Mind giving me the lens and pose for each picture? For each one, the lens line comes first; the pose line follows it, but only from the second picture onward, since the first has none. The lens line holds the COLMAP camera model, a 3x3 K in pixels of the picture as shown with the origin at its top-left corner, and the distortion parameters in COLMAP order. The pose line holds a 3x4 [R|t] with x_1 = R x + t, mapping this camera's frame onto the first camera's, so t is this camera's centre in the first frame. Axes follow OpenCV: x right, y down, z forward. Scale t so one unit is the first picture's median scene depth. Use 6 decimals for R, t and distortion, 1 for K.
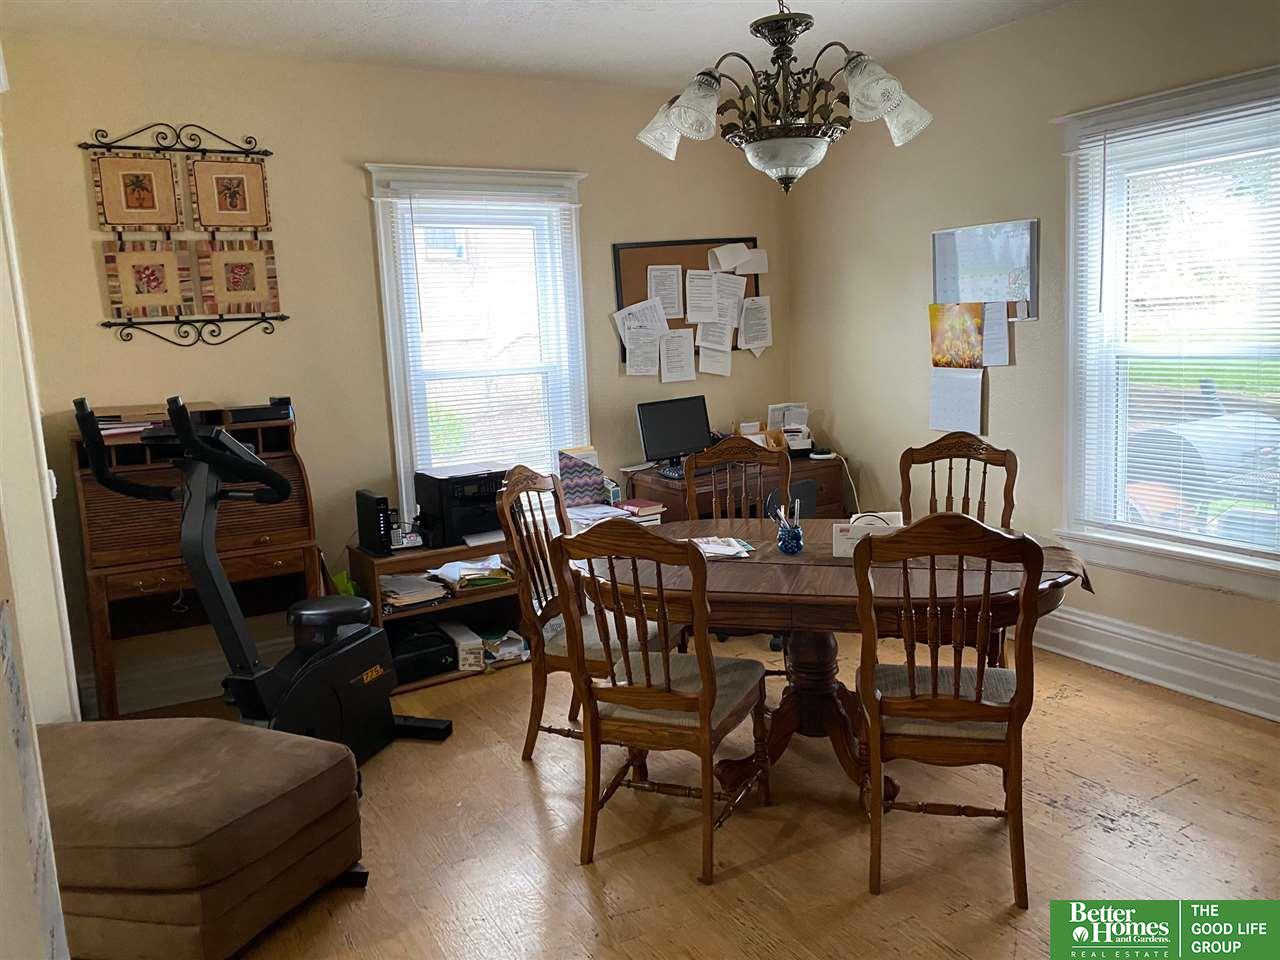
lens RADIAL K [[964.3, 0, 662.1], [0, 964.3, 472.2], [0, 0, 1]] dist [0.071126, -0.093183]
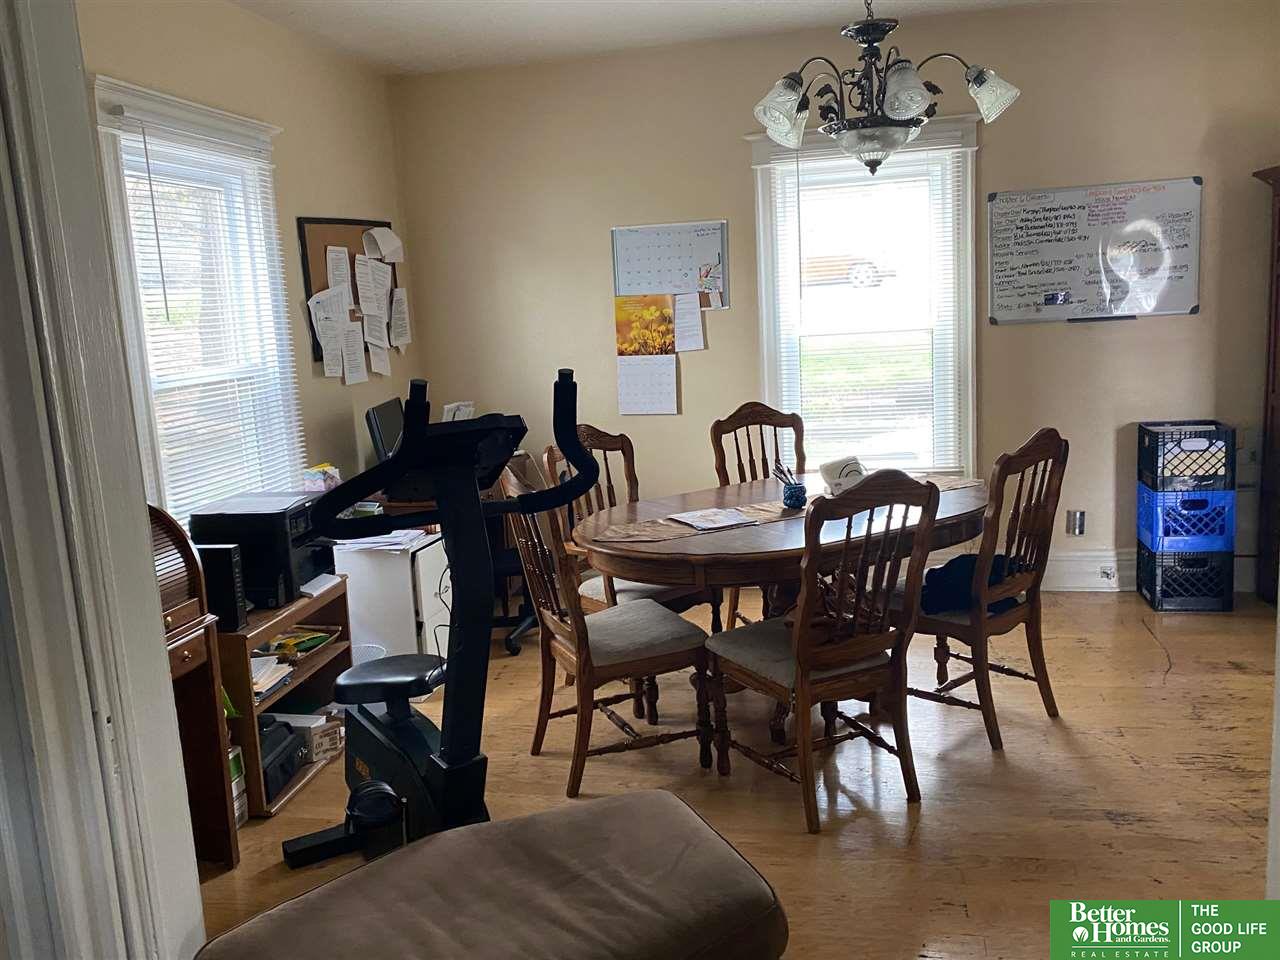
lens RADIAL K [[1045.4, 0, 640.0], [0, 1045.4, 480.0], [0, 0, 1]] dist [0.062856, -0.156627]
pose [[0.668574, -0.111401, 0.735254, -0.526143], [0.134763, 0.990495, 0.027532, -0.001838], [-0.731333, 0.080678, 0.677232, 0.204598]]
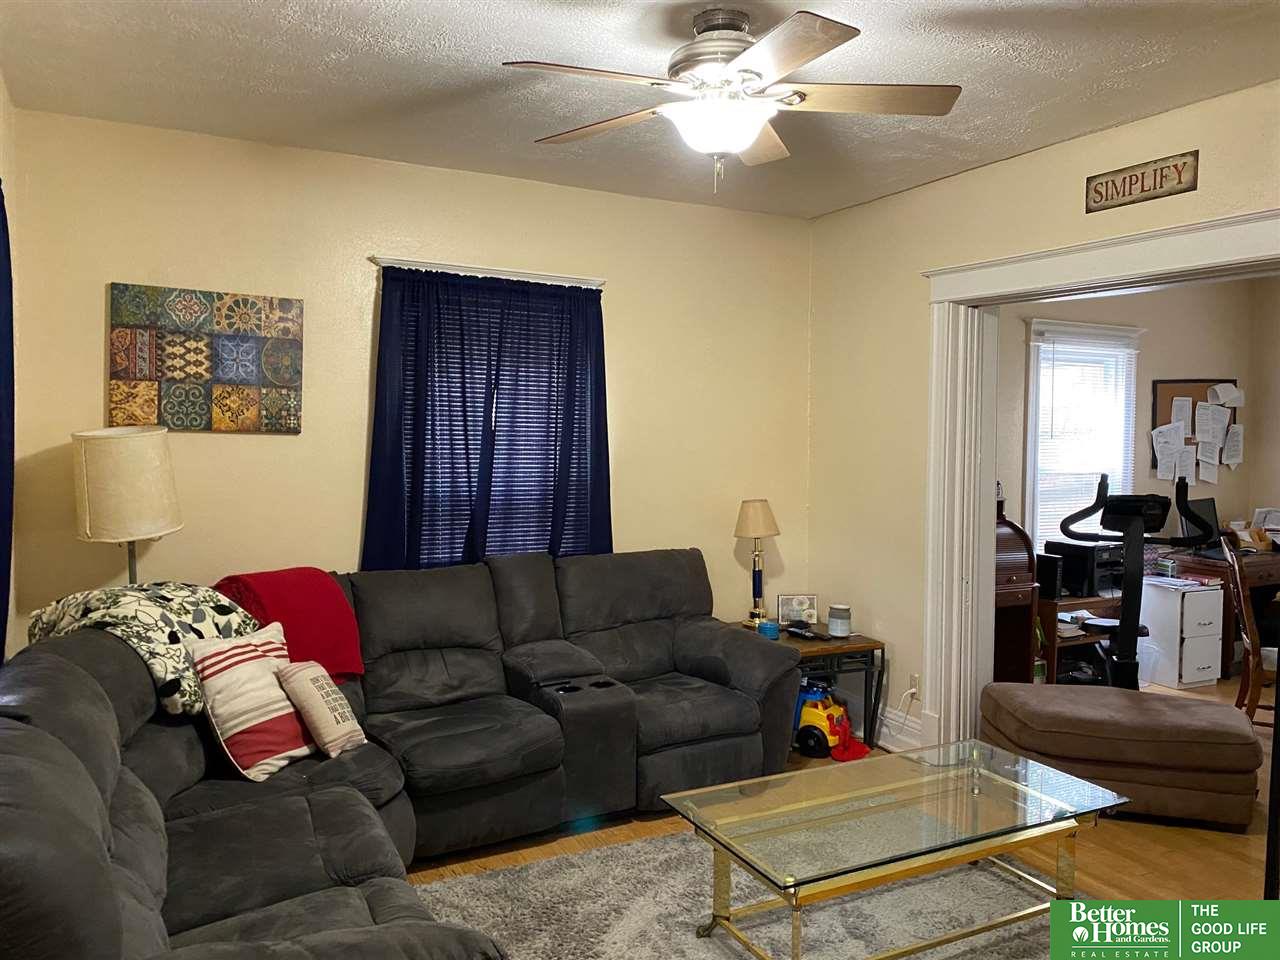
lens RADIAL K [[964.3, 0, 662.1], [0, 964.3, 472.2], [0, 0, 1]] dist [0.071126, -0.093183]
pose [[0.997045, 0.060457, -0.047399, -0.640799], [-0.065242, 0.992122, -0.106946, 0.075167], [0.040560, 0.109722, 0.993134, -0.334969]]
